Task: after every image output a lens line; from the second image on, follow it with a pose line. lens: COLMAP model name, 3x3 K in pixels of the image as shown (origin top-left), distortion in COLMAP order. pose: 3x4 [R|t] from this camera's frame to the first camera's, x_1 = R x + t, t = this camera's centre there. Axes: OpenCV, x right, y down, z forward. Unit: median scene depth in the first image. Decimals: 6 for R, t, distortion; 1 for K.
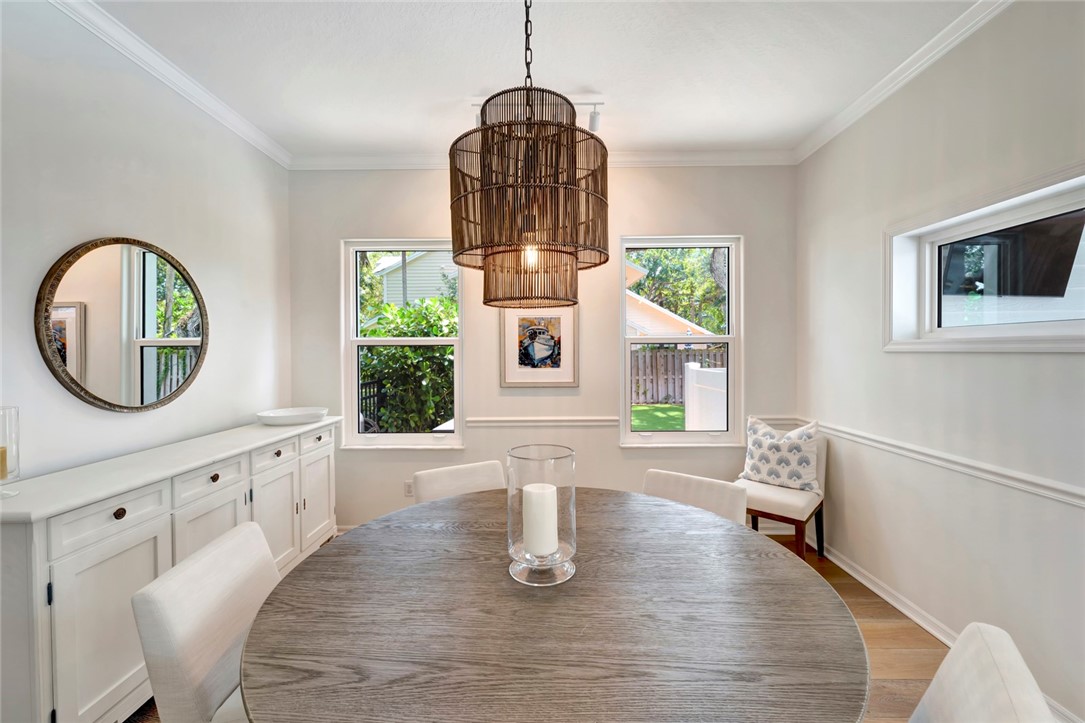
lens RADIAL K [[440.1, 0, 543.2], [0, 440.1, 359.0], [0, 0, 1]] dist [0.002937, -0.000701]
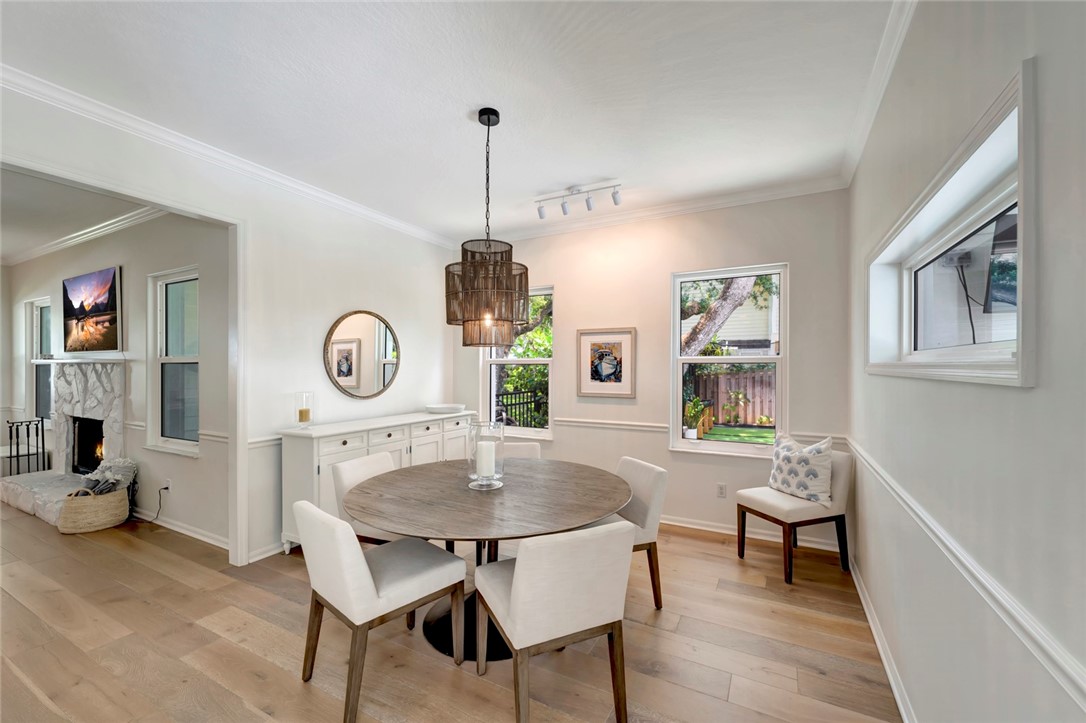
lens RADIAL K [[440.5, 0, 538.4], [0, 440.5, 367.2], [0, 0, 1]] dist [0.002937, -0.000701]
pose [[0.884160, 0.007338, -0.467127, 0.464951], [-0.014237, 0.999835, -0.011241, -0.006785], [0.466968, 0.016589, 0.884119, -0.251398]]
